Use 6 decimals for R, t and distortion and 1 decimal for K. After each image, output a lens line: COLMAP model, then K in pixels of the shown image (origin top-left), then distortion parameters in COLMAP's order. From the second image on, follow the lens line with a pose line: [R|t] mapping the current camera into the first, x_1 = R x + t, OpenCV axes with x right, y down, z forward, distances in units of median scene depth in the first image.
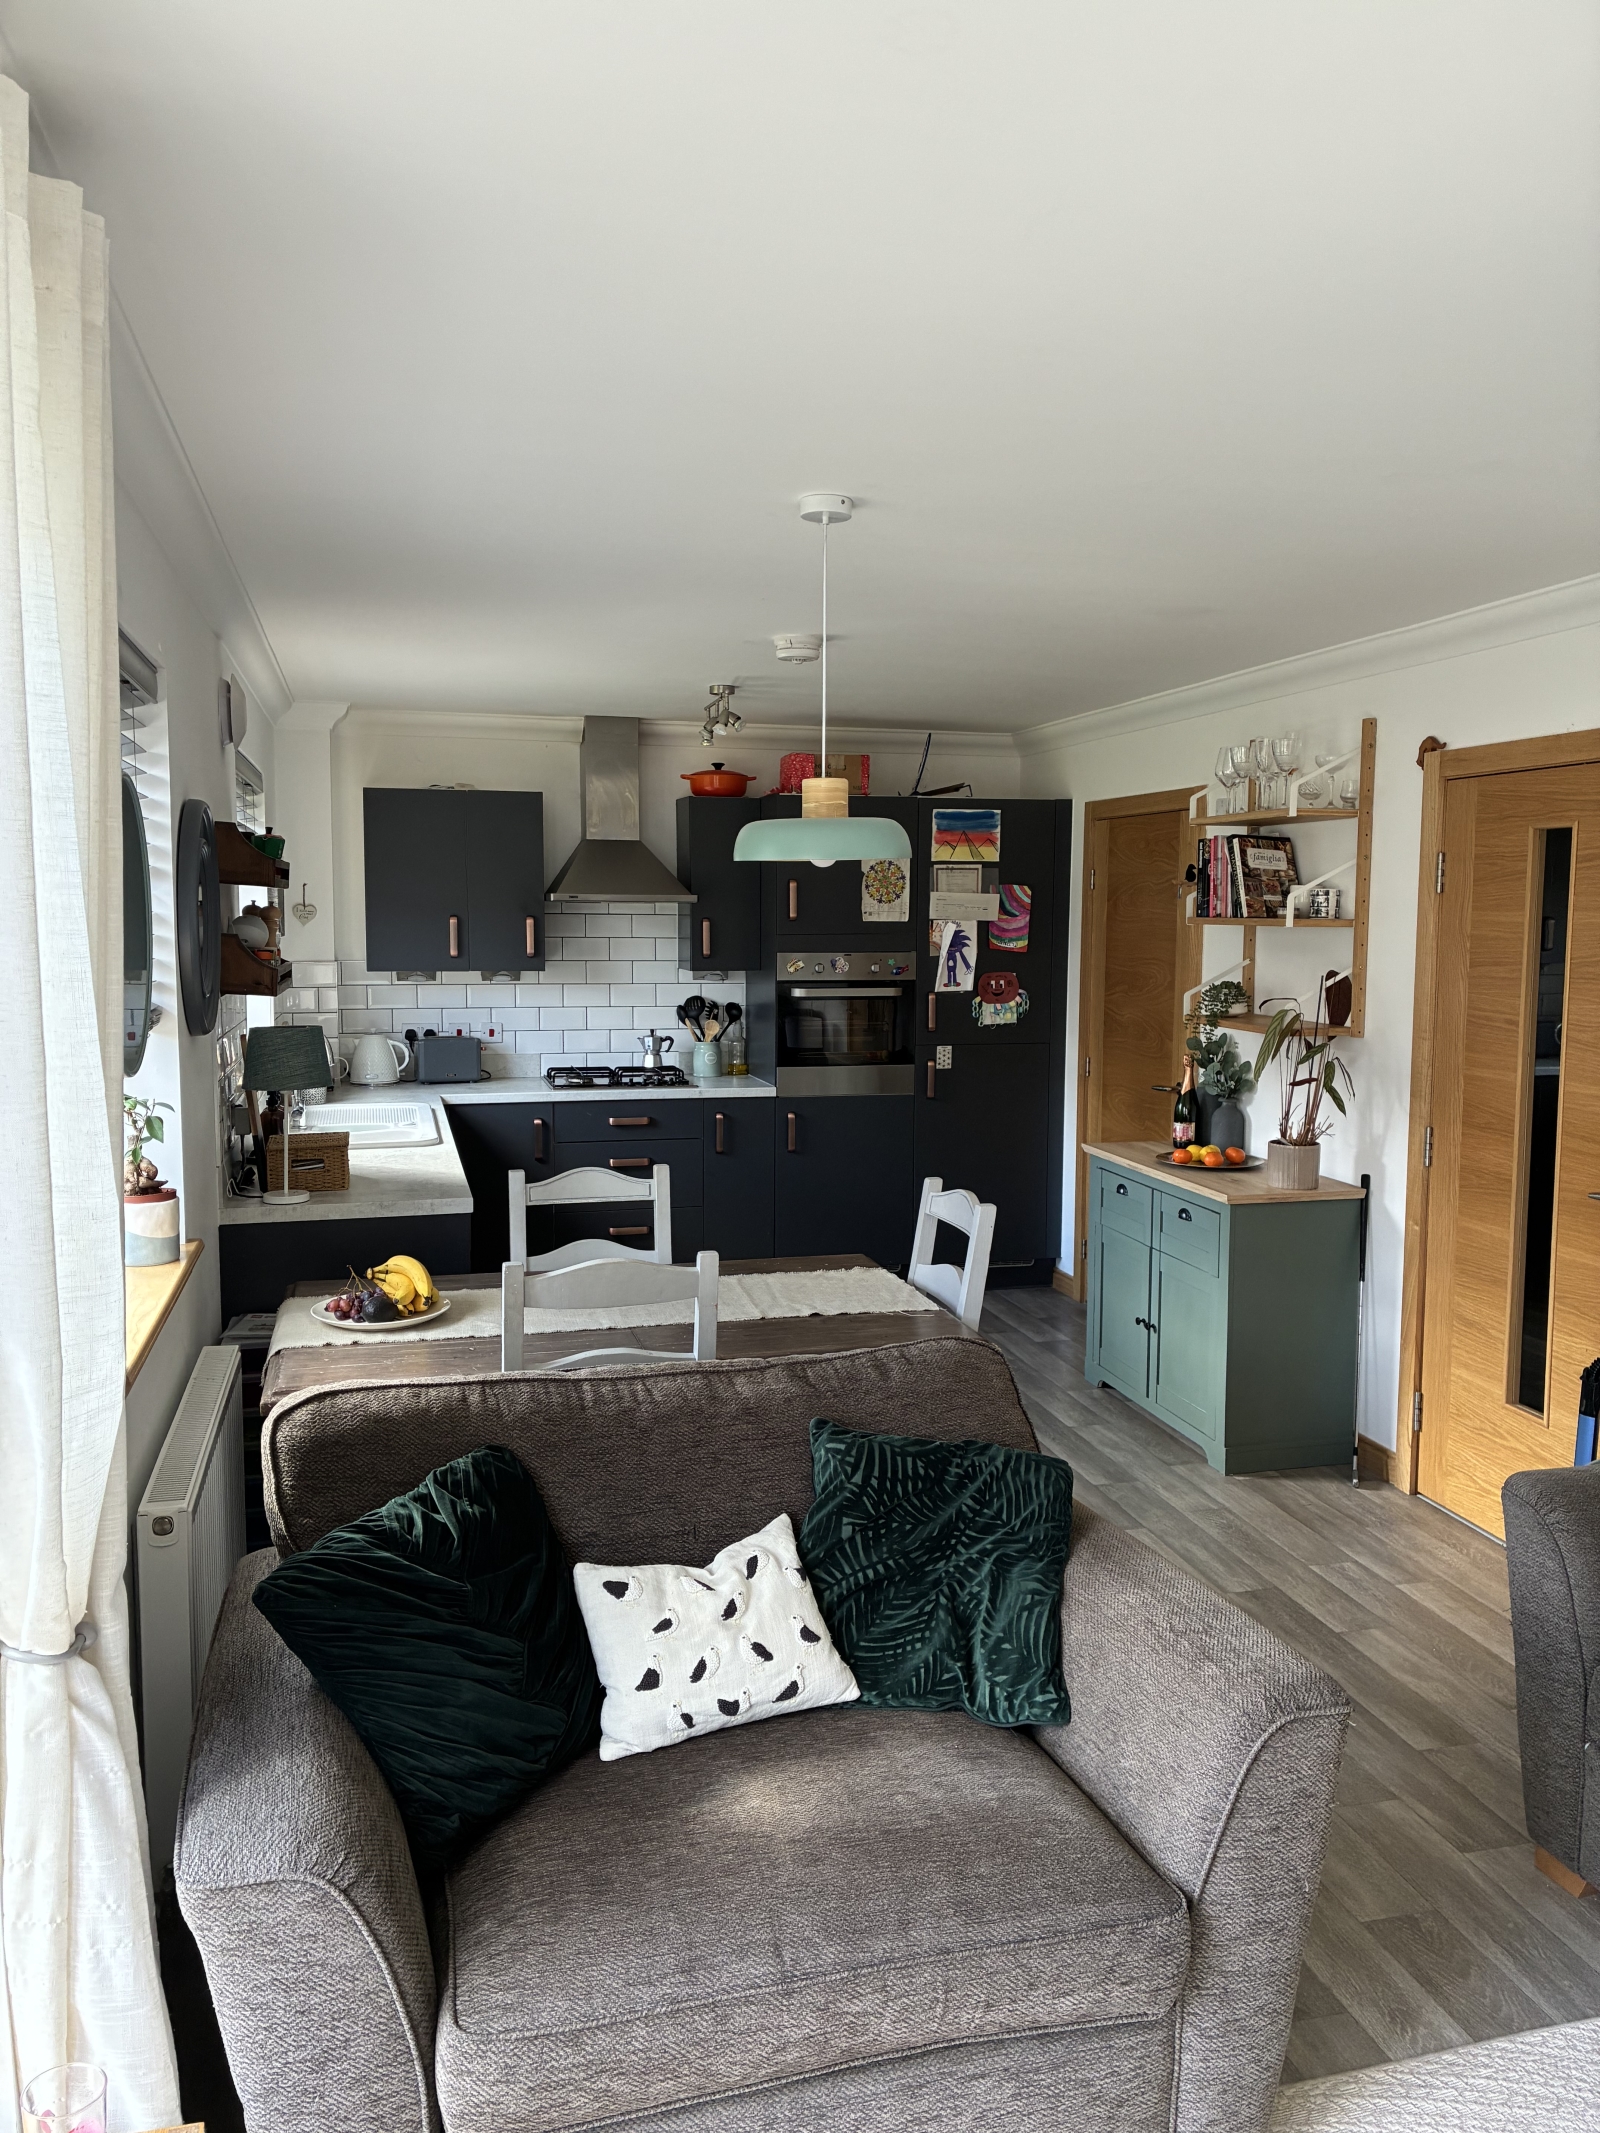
lens RADIAL K [[1628.5, 0, 800.0], [0, 1628.5, 1066.5], [0, 0, 1]] dist [0.123794, -0.000281]
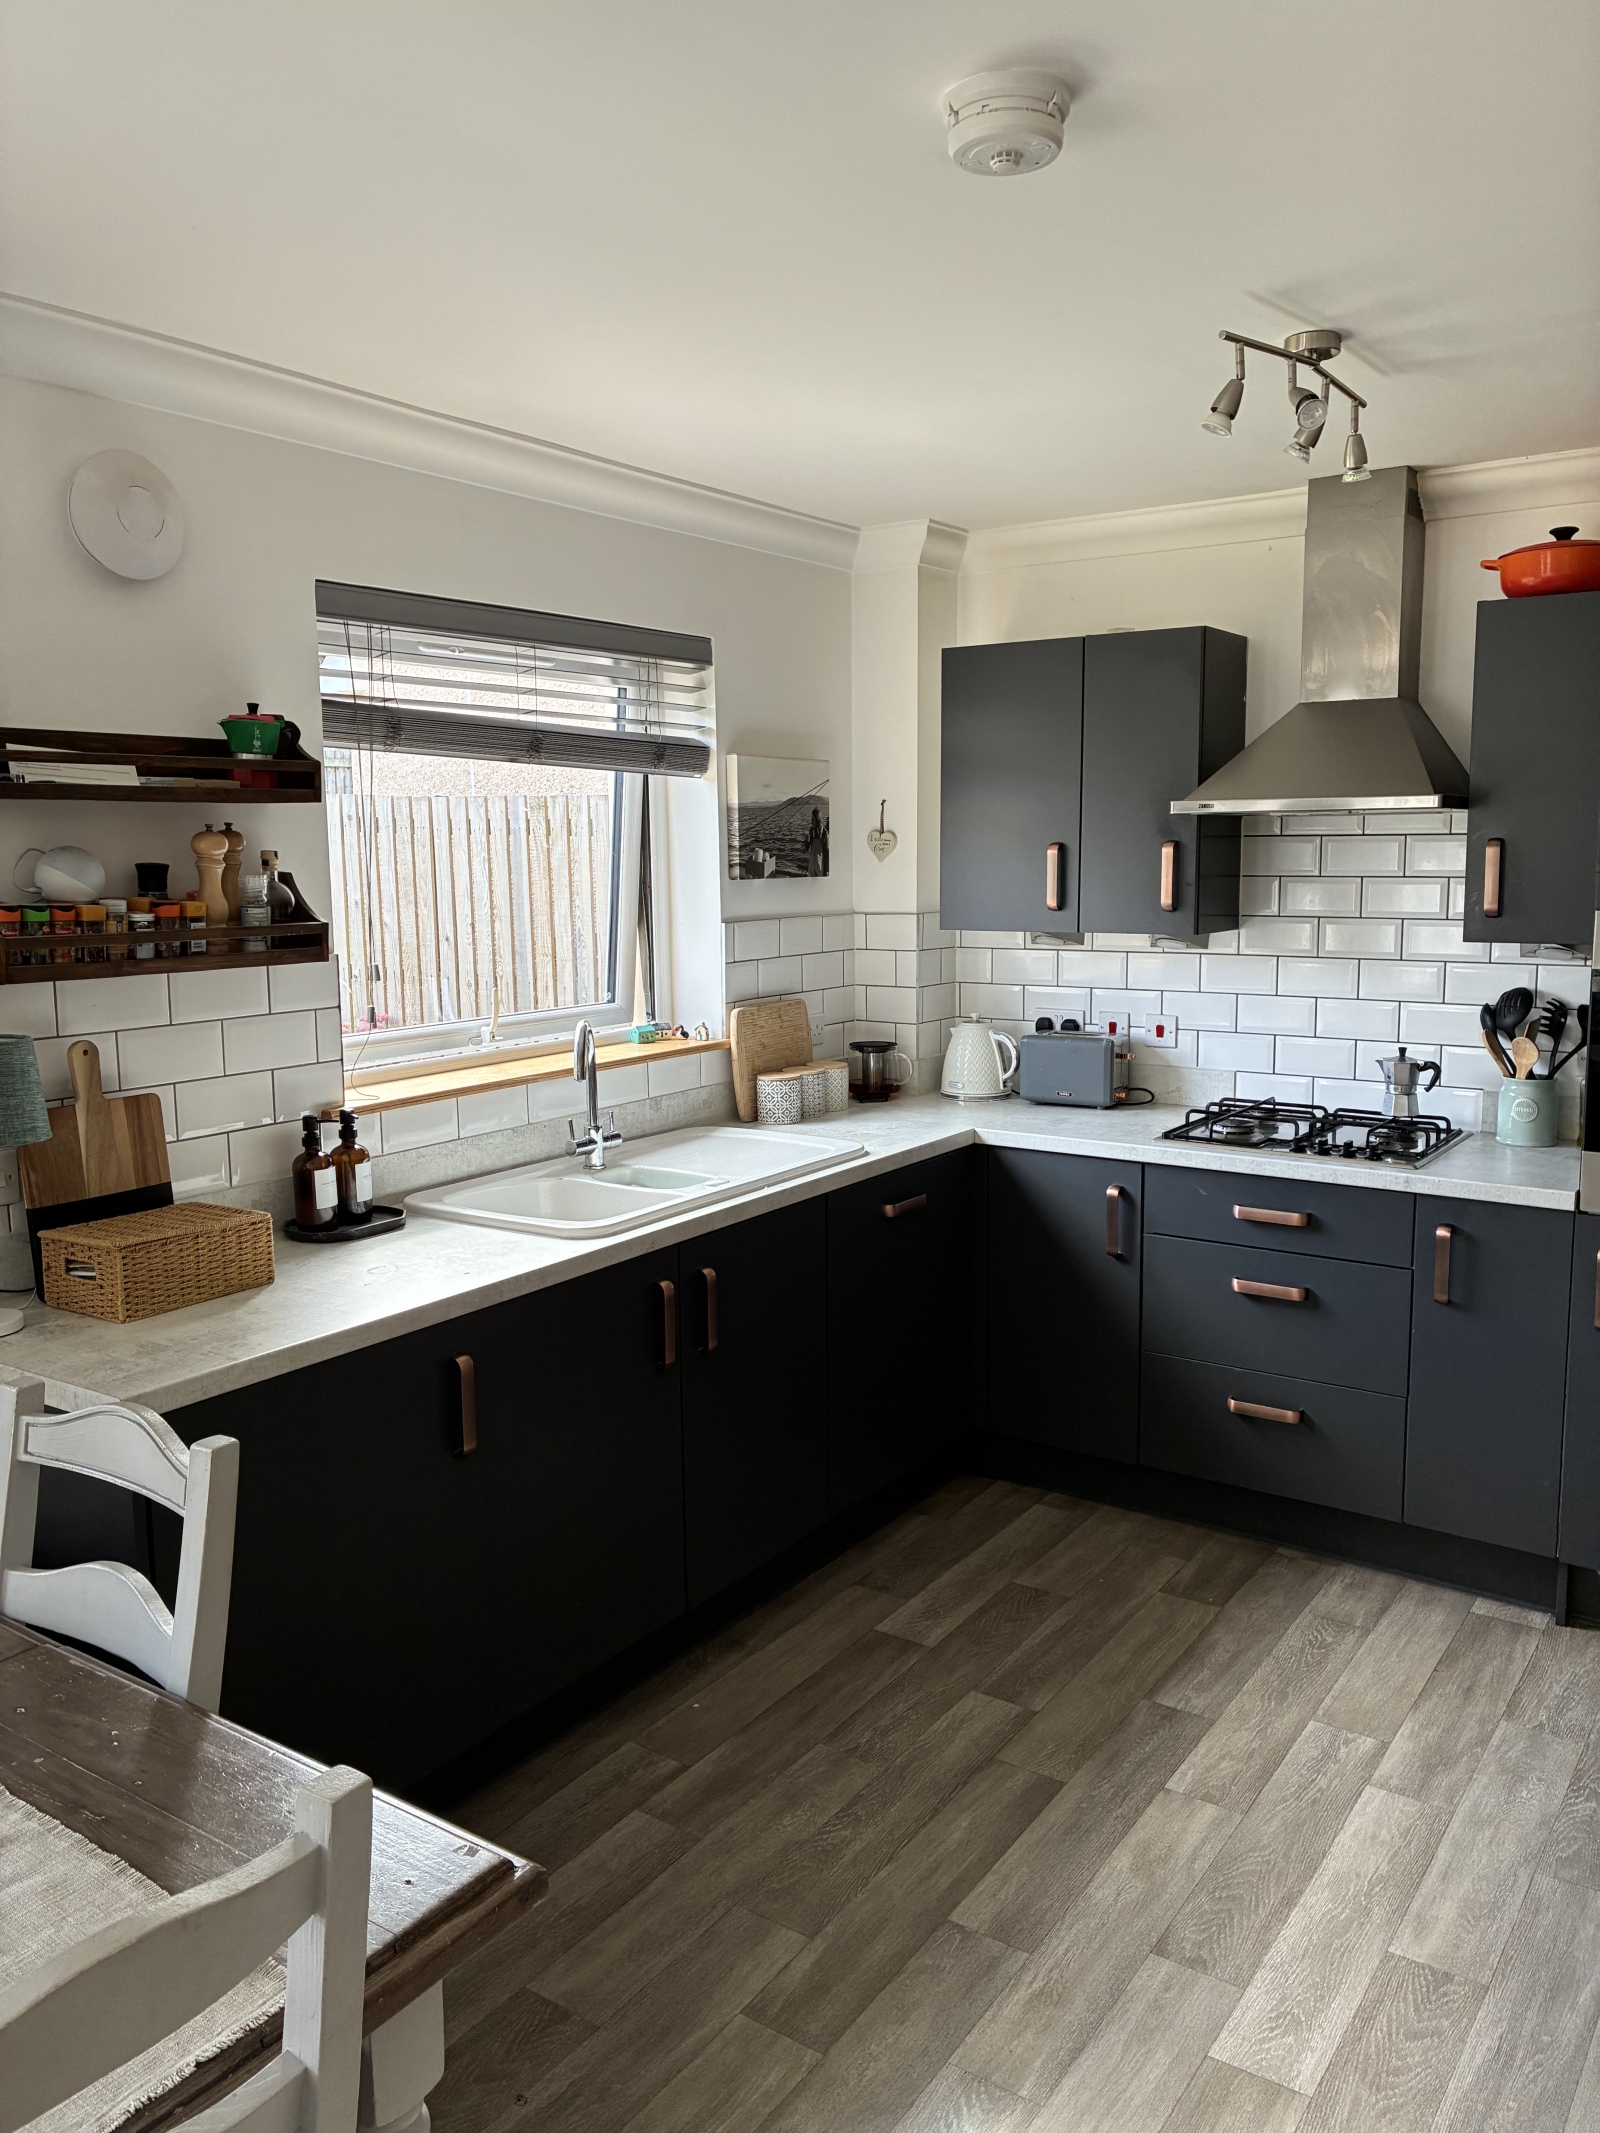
lens RADIAL K [[1585.6, 0, 800.0], [0, 1585.6, 1066.5], [0, 0, 1]] dist [0.002038, -0.002363]
pose [[0.649597, 0.090935, -0.754821, 0.181193], [-0.058255, 0.995856, 0.069839, -0.041955], [0.758043, -0.001395, 0.652203, 0.511038]]
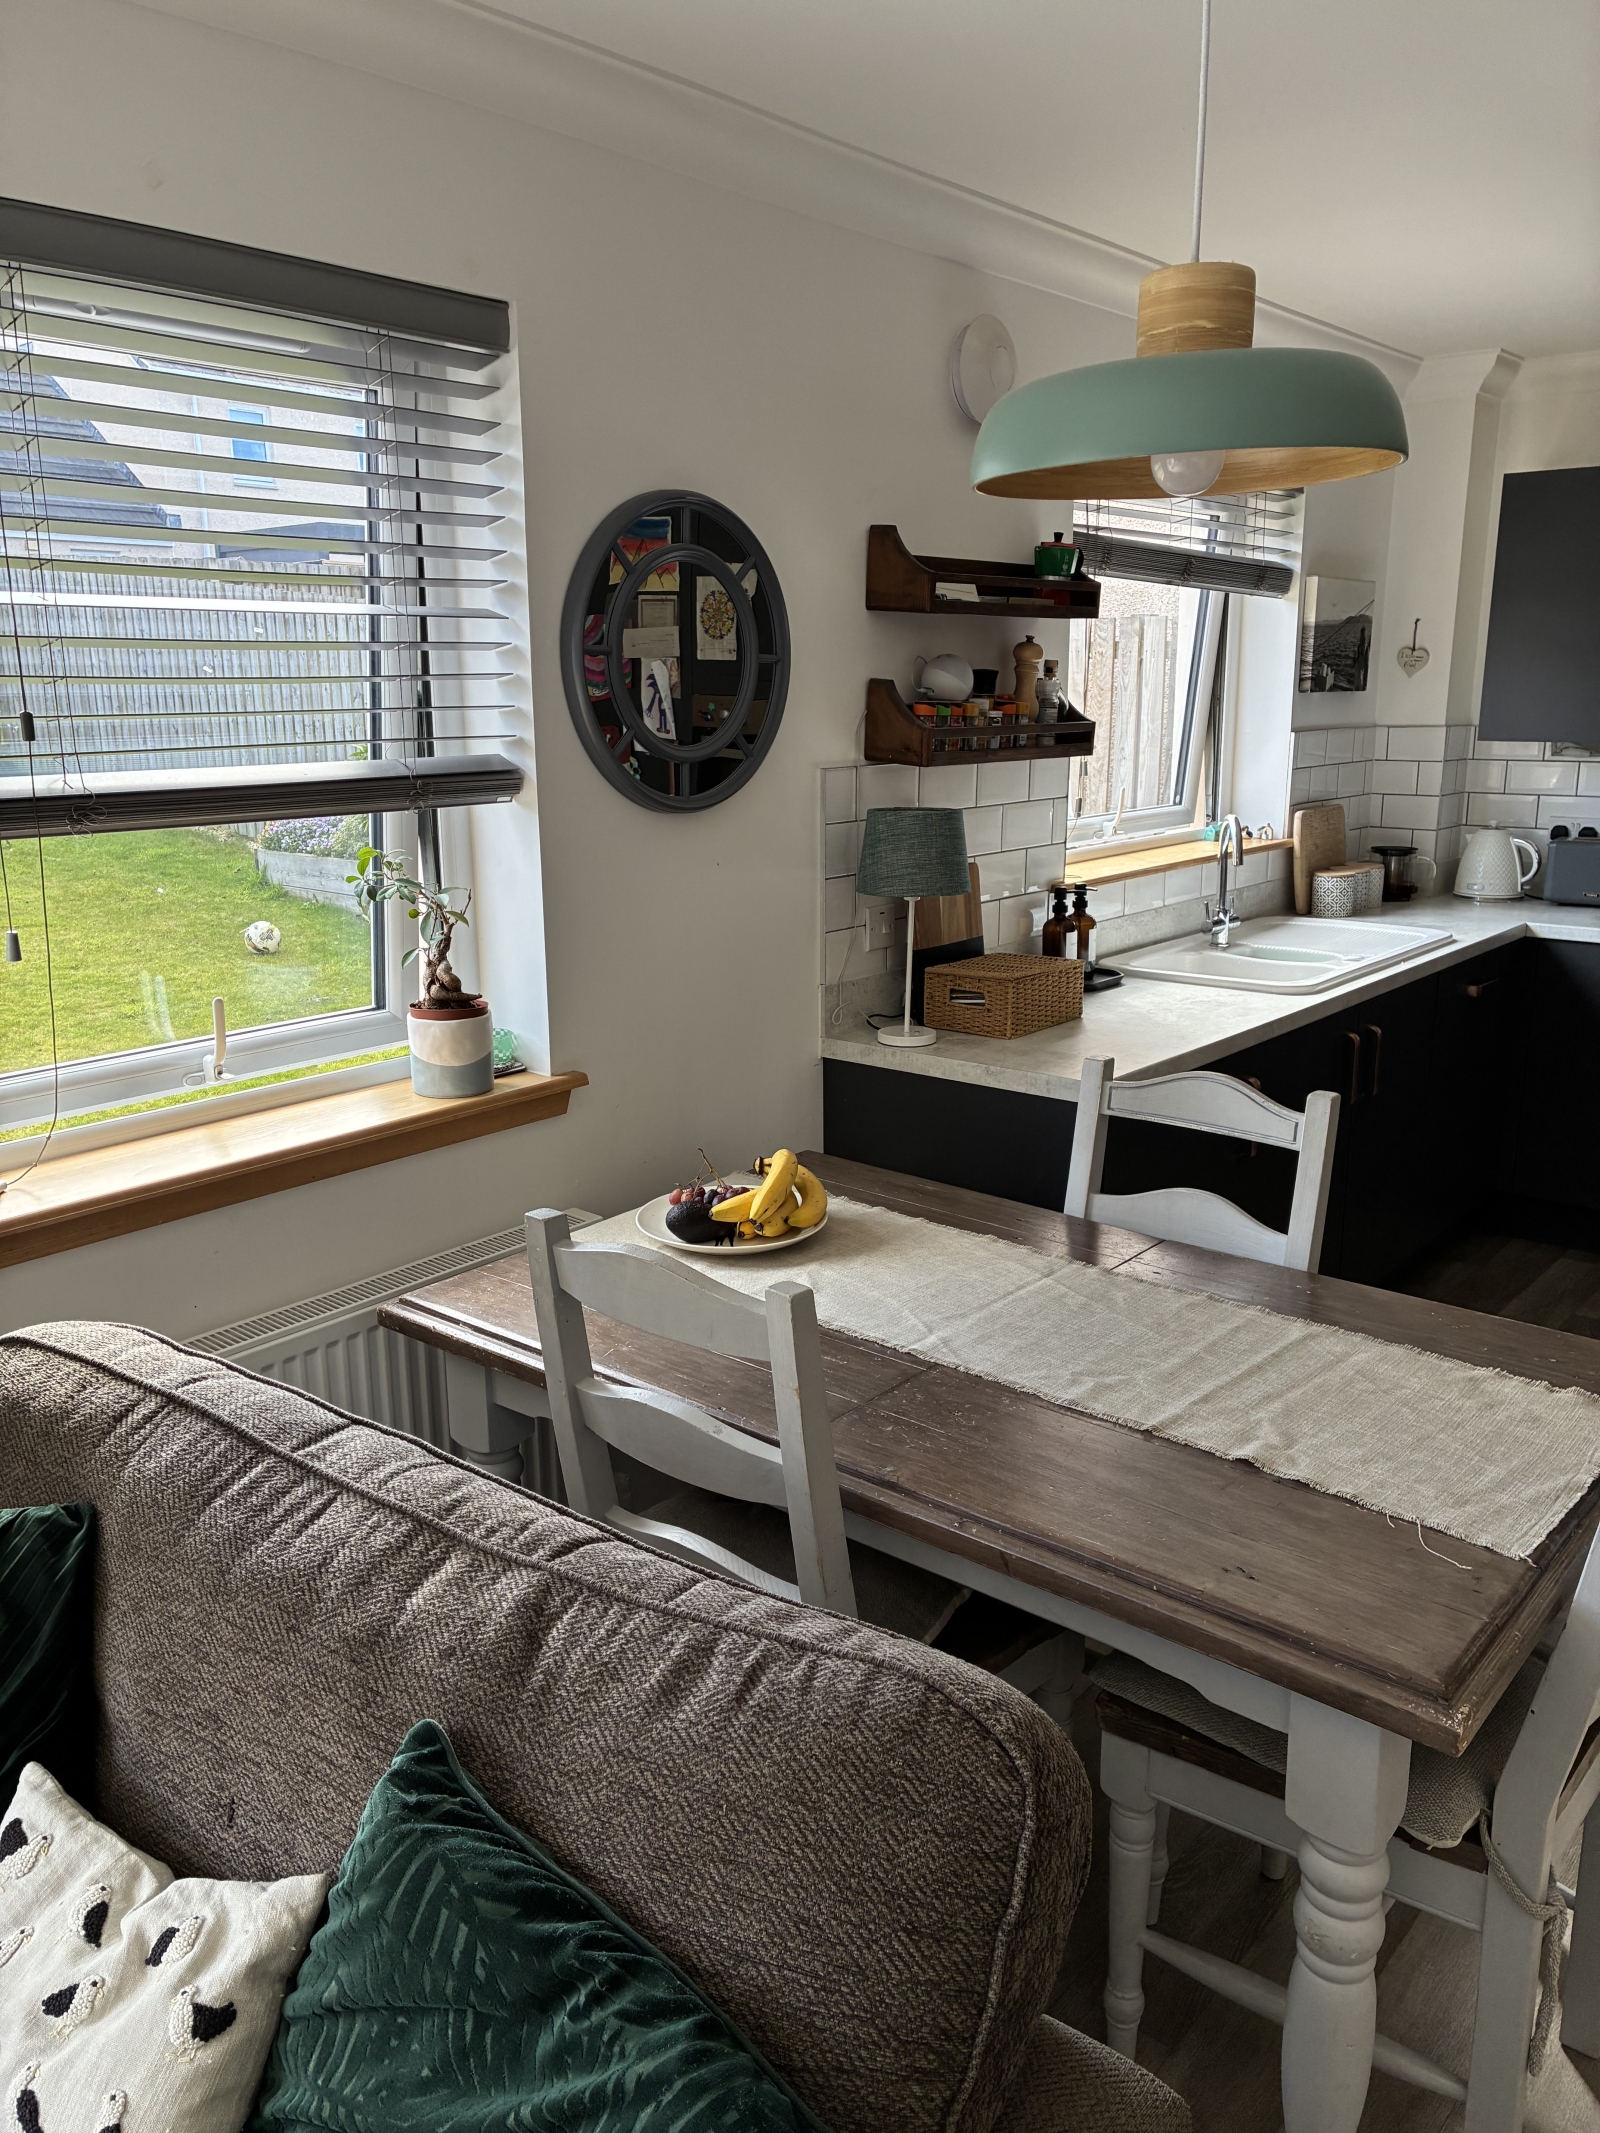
lens RADIAL K [[1626.4, 0, 800.0], [0, 1626.4, 1066.5], [0, 0, 1]] dist [0.000863, -0.001357]
pose [[0.577830, 0.182185, -0.795563, 0.152426], [-0.069866, 0.982231, 0.174187, -0.019937], [0.813161, -0.045067, 0.580291, 0.317376]]
